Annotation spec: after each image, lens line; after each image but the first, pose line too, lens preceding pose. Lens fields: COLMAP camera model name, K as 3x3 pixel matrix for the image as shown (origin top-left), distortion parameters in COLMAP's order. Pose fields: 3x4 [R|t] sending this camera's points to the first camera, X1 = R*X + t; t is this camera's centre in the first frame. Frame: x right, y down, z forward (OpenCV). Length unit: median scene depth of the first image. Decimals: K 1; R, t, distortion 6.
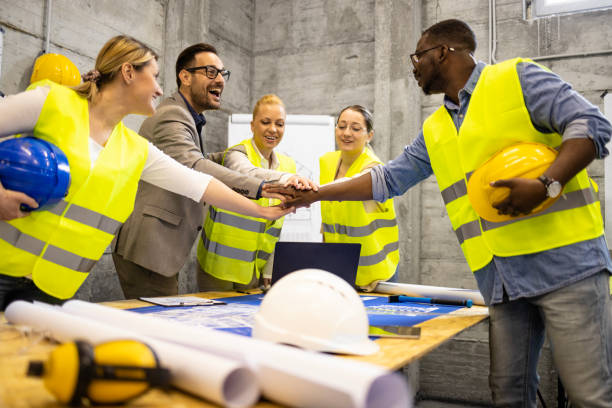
lens RADIAL K [[625.2, 0, 301.9], [0, 625.2, 199.5], [0, 0, 1]] dist [0.040292, 0.000000]
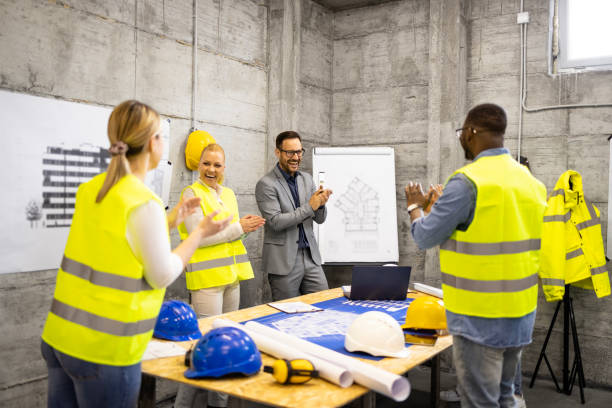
lens RADIAL K [[625.2, 0, 299.2], [0, 625.2, 201.1], [0, 0, 1]] dist [0.040292, 0.000000]
pose [[0.993165, -0.003055, -0.116680, 0.003180], [0.012013, 0.997024, 0.076152, -0.131863], [0.116100, -0.077033, 0.990246, -0.319085]]
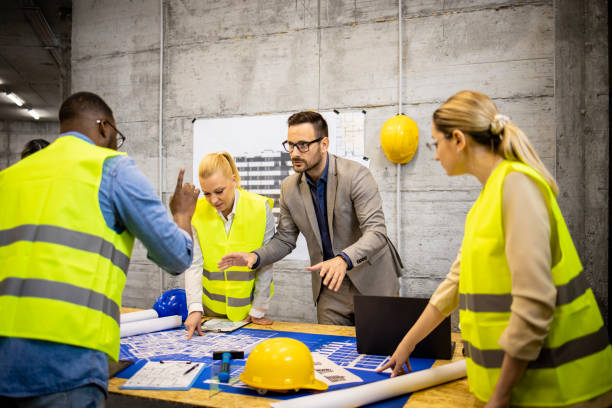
lens RADIAL K [[584.2, 0, 339.4], [0, 584.2, 176.5], [0, 0, 1]] dist [-0.011234, 0.000000]
pose [[0.076488, -0.032807, -0.996531, 0.548364], [0.090270, 0.995582, -0.025847, -0.071040], [0.992976, -0.087980, 0.079111, 0.593574]]
